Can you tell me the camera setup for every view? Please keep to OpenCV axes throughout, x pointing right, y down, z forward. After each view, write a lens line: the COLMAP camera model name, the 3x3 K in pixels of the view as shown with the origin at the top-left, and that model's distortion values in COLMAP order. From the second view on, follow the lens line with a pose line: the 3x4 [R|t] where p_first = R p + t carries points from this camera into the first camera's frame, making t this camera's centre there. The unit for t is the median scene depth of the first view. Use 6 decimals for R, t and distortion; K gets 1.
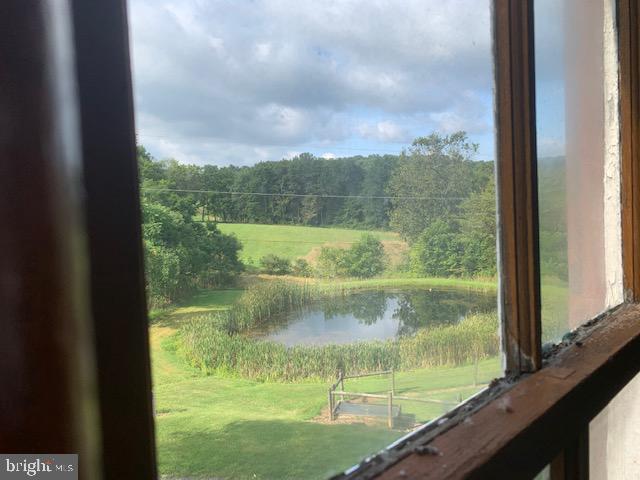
lens RADIAL K [[494.0, 0, 318.0], [0, 494.0, 236.0], [0, 0, 1]] dist [0.012632, -0.003078]
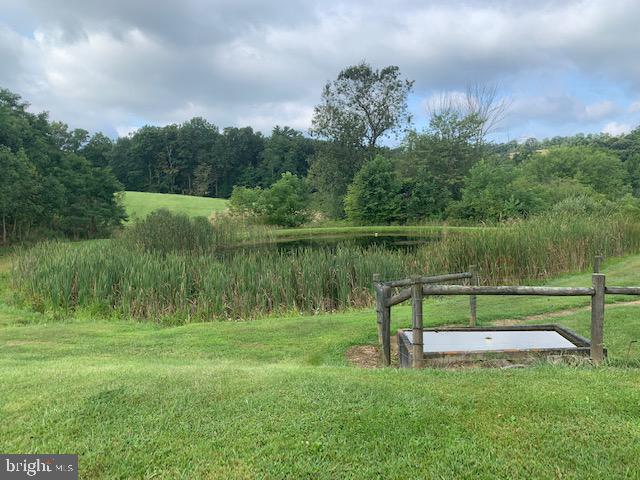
lens RADIAL K [[488.0, 0, 318.3], [0, 488.0, 235.8], [0, 0, 1]] dist [0.091778, -0.105896]
pose [[0.973987, -0.000356, 0.226604, -0.033949], [-0.002503, 0.999921, 0.012330, 0.077588], [-0.226590, -0.012577, 0.973909, 0.192492]]
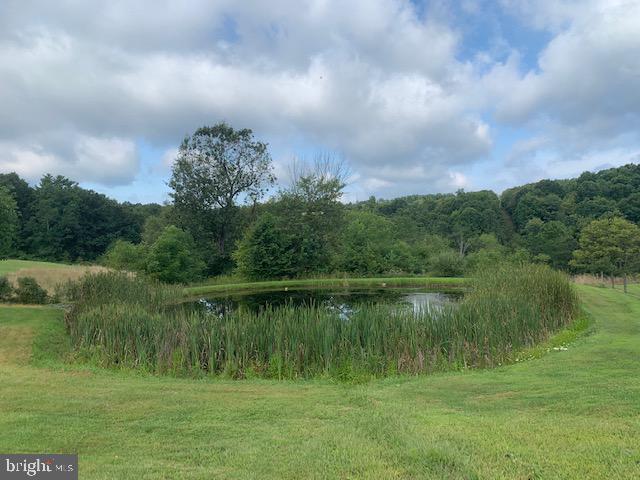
lens RADIAL K [[488.0, 0, 318.3], [0, 488.0, 235.8], [0, 0, 1]] dist [0.091778, -0.105896]
pose [[0.746218, 0.035571, 0.664751, -0.210154], [0.038675, 0.994568, -0.096634, 0.077999], [-0.664578, 0.097819, 0.740789, 0.276198]]
